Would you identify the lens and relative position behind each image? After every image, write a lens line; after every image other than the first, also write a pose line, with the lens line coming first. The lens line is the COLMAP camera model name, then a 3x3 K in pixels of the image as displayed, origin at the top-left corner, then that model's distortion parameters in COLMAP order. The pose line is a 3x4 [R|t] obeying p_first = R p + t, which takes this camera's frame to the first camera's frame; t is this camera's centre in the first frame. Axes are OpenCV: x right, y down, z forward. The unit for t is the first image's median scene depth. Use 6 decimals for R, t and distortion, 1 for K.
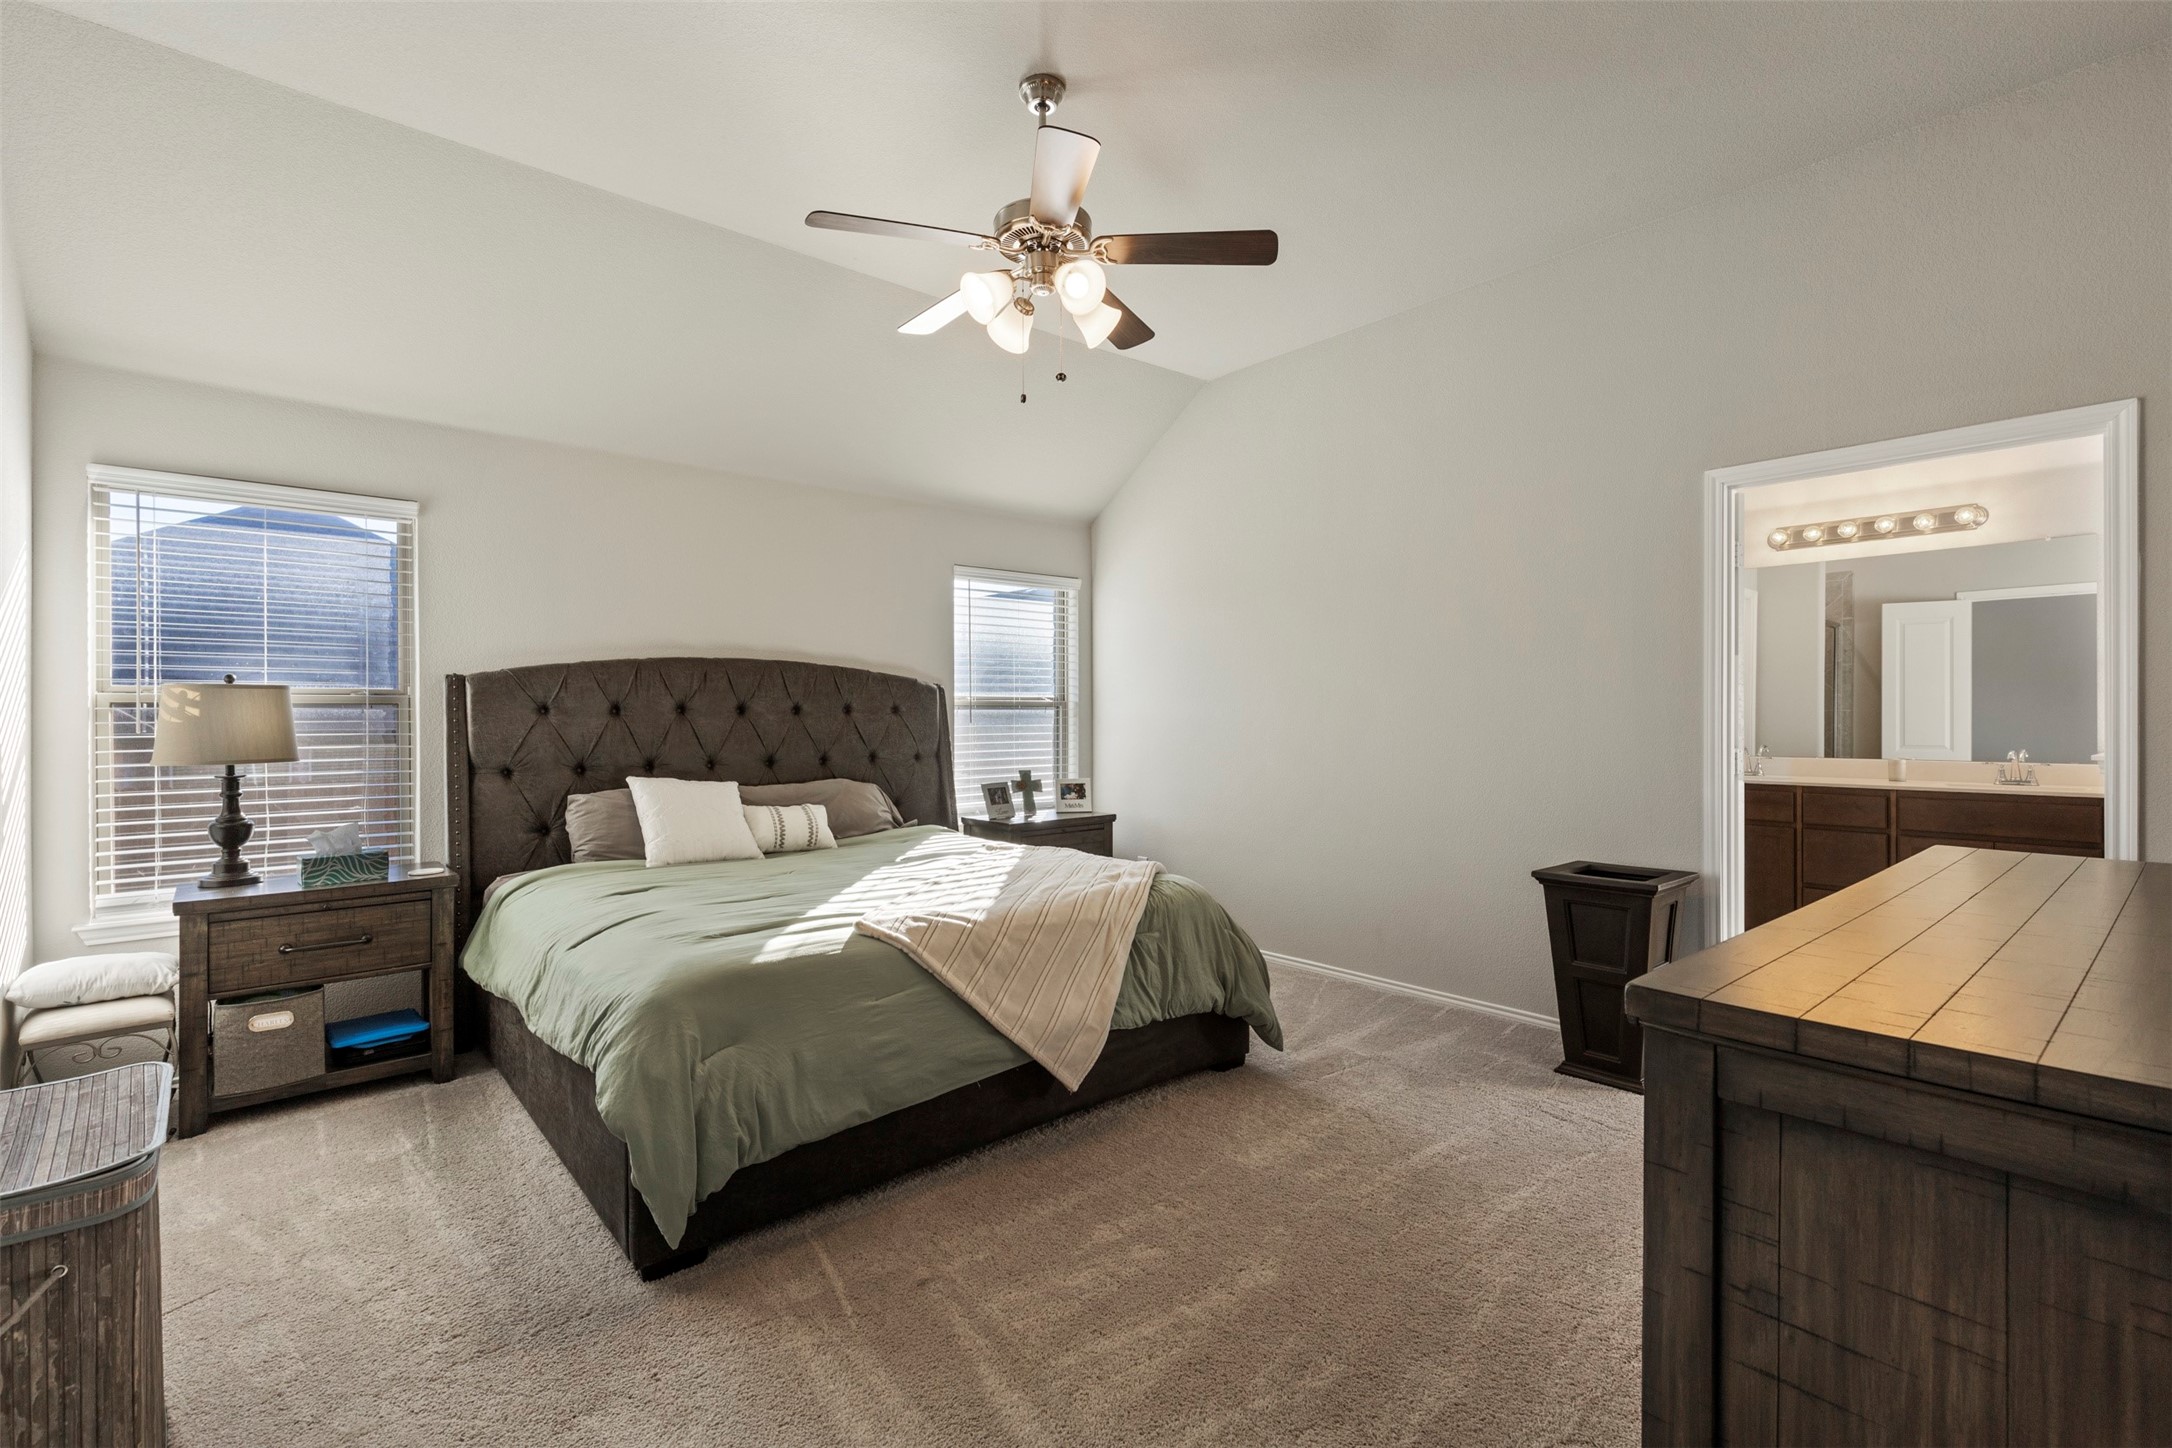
lens RADIAL K [[952.4, 0, 1080.3], [0, 952.4, 718.0], [0, 0, 1]] dist [-0.061182, 0.000094]
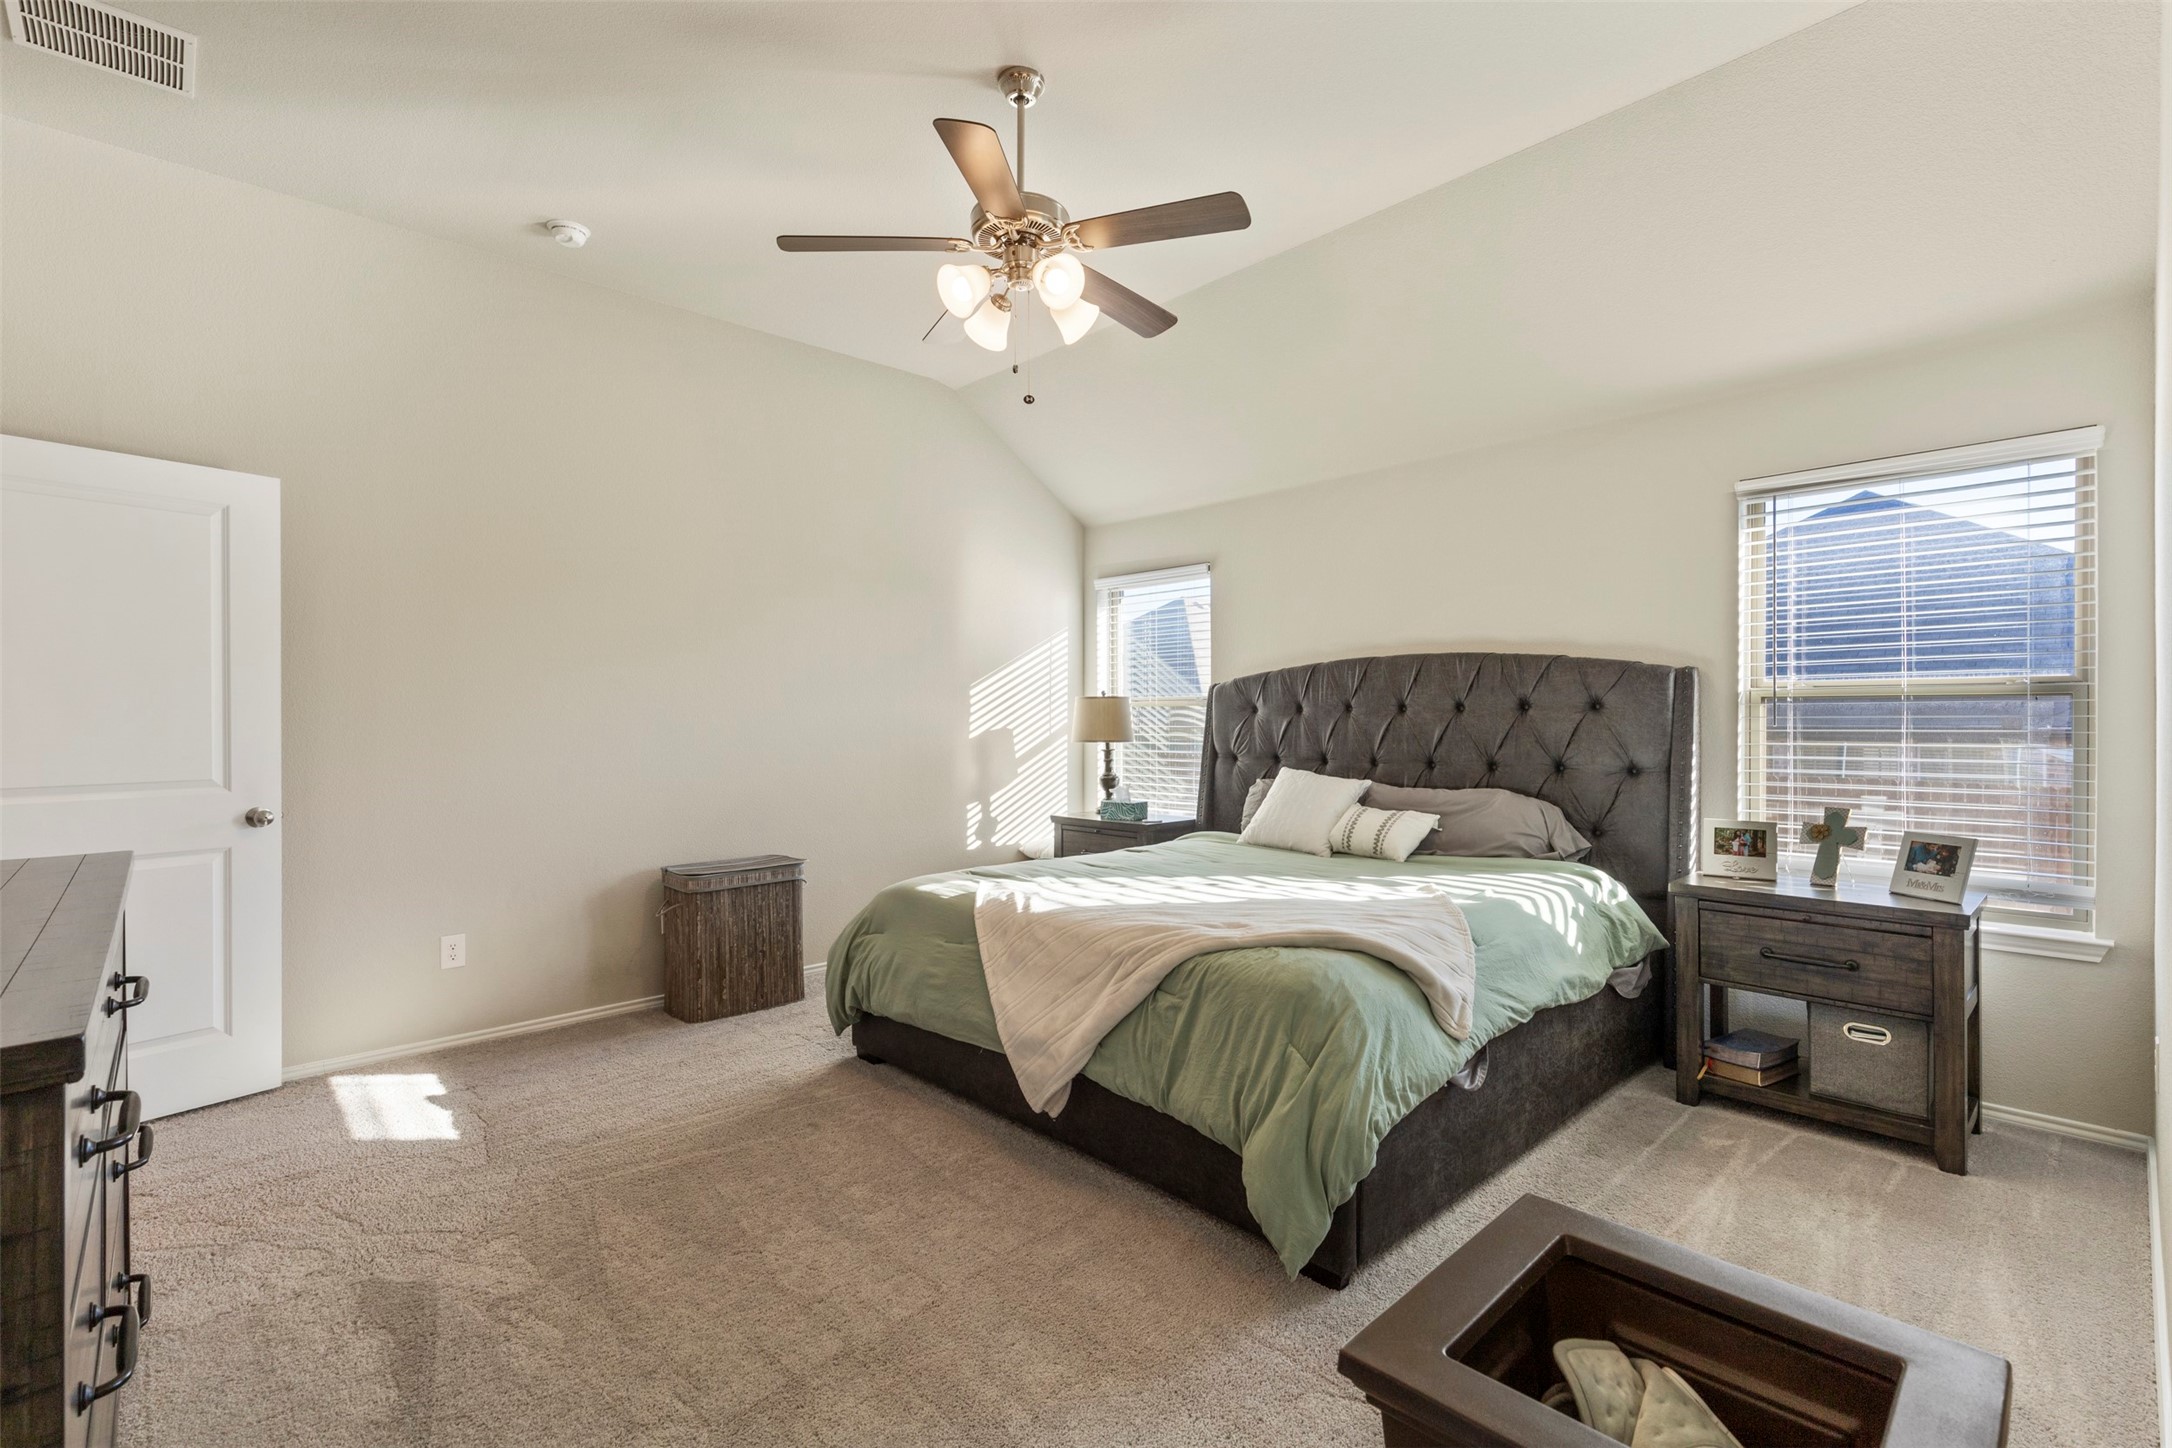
lens RADIAL K [[974.8, 0, 1091.4], [0, 974.8, 726.6], [0, 0, 1]] dist [0.004008, -0.000107]
pose [[0.054349, 0.016900, -0.998379, 0.548756], [-0.000324, 0.999857, 0.016908, -0.004421], [0.998522, -0.000595, 0.054346, 0.562411]]
